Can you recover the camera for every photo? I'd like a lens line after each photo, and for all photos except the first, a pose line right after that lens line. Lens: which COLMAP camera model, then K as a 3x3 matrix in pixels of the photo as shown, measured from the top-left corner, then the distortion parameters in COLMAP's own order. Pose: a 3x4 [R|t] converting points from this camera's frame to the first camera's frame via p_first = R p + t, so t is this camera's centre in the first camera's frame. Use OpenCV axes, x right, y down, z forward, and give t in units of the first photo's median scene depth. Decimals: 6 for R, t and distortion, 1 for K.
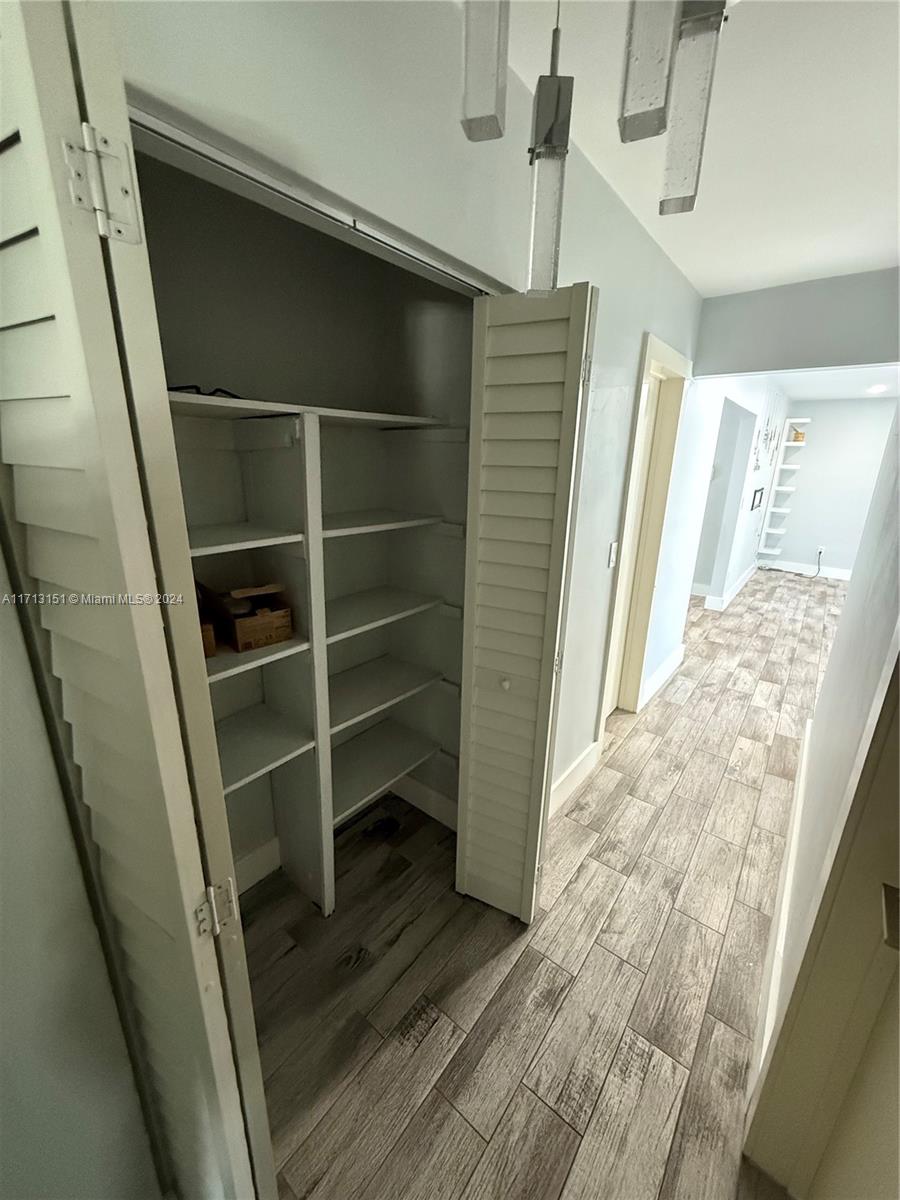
lens RADIAL K [[477.7, 0, 451.6], [0, 477.7, 600.0], [0, 0, 1]] dist [0.001391, -0.000197]
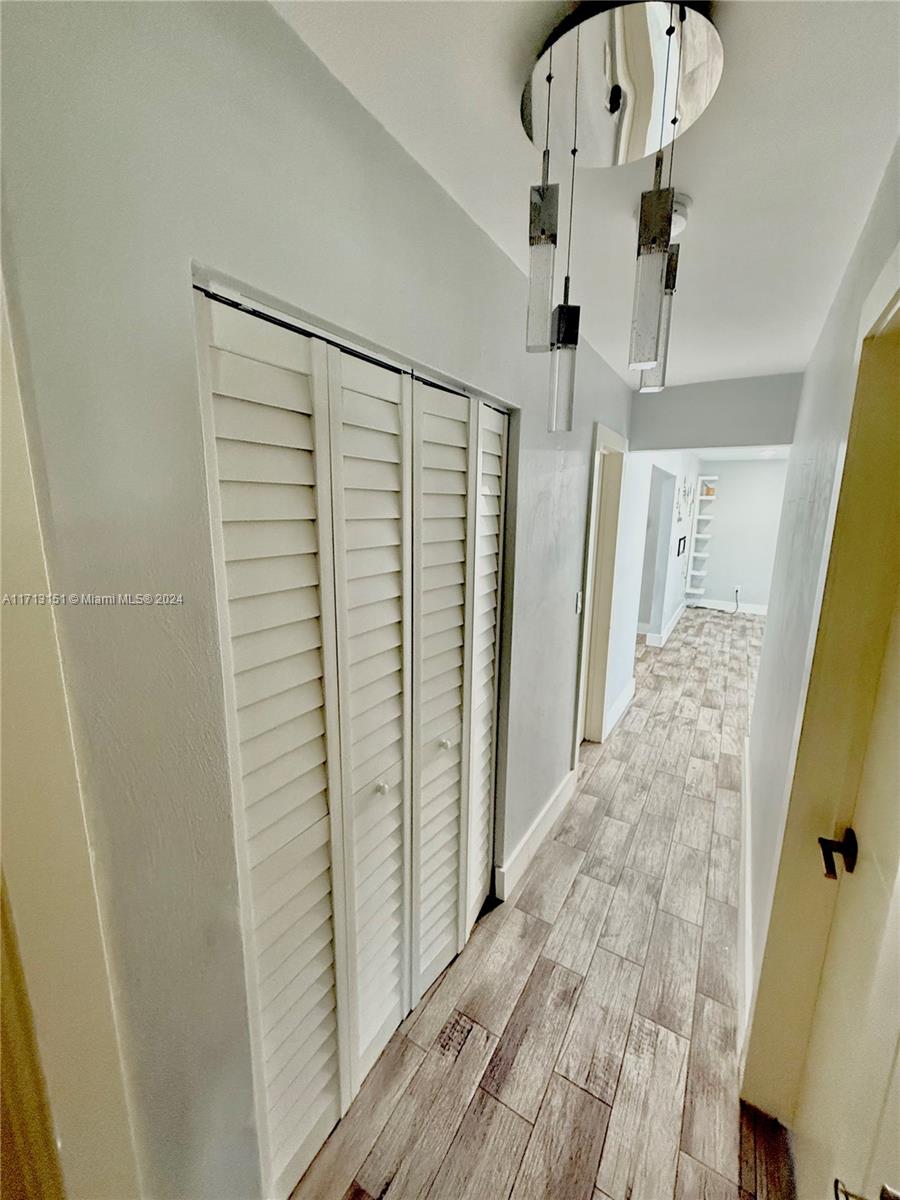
lens RADIAL K [[477.7, 0, 452.3], [0, 477.7, 600.4], [0, 0, 1]] dist [0.001391, -0.000197]
pose [[0.992109, -0.032032, 0.121215, -0.078236], [0.043423, 0.994763, -0.092526, -0.003758], [-0.117617, 0.097059, 0.988305, -0.081580]]
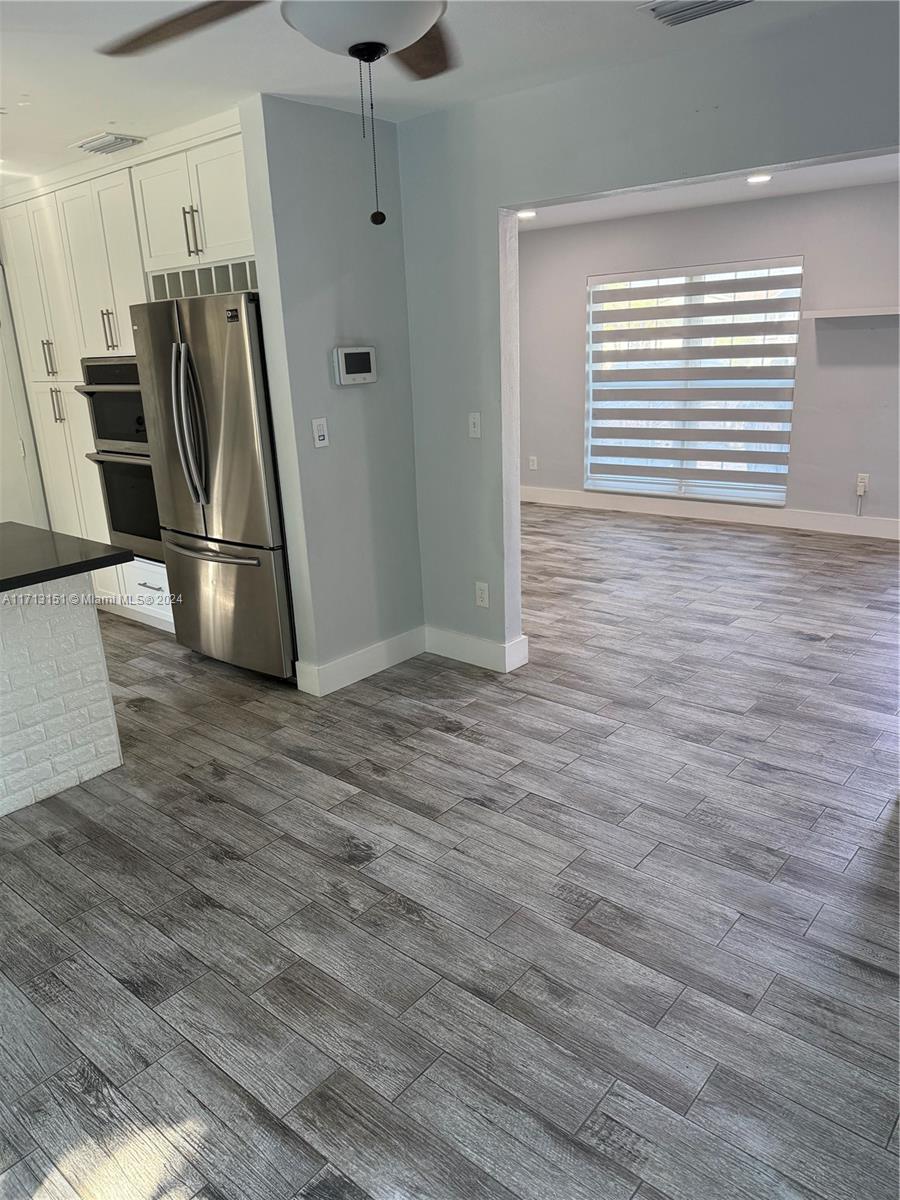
lens RADIAL K [[841.6, 0, 444.4], [0, 841.6, 599.5], [0, 0, 1]] dist [0.056031, -0.064242]
pose [[0.043344, -0.312845, 0.948815, -0.286412], [0.329497, 0.901046, 0.282043, -0.469059], [-0.943161, 0.300406, 0.142136, 1.590893]]
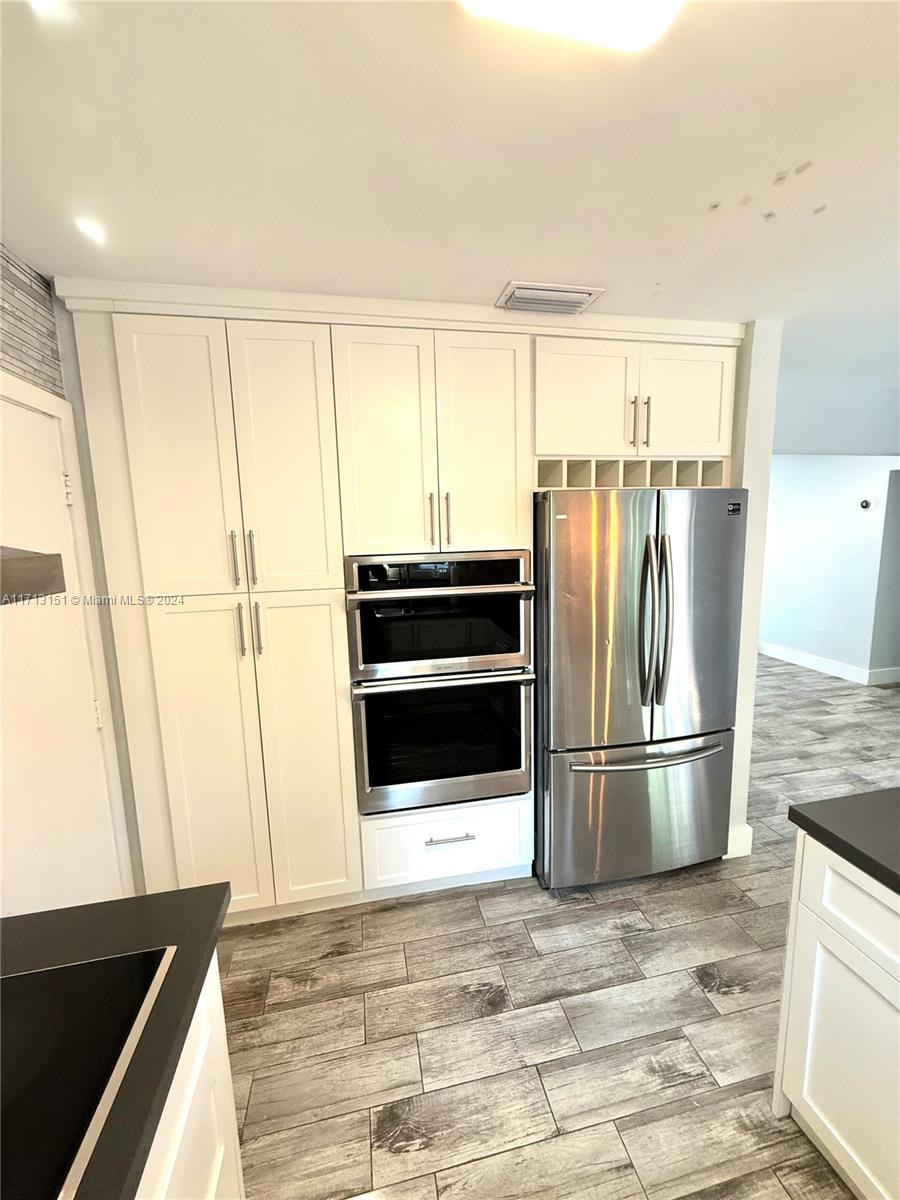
lens RADIAL K [[477.7, 0, 451.3], [0, 477.7, 595.0], [0, 0, 1]] dist [0.001391, -0.000197]
pose [[-0.771372, -0.092561, 0.629617, 0.760432], [0.188990, 0.911412, 0.365529, -0.784429], [-0.607675, 0.400950, -0.685544, 2.618450]]
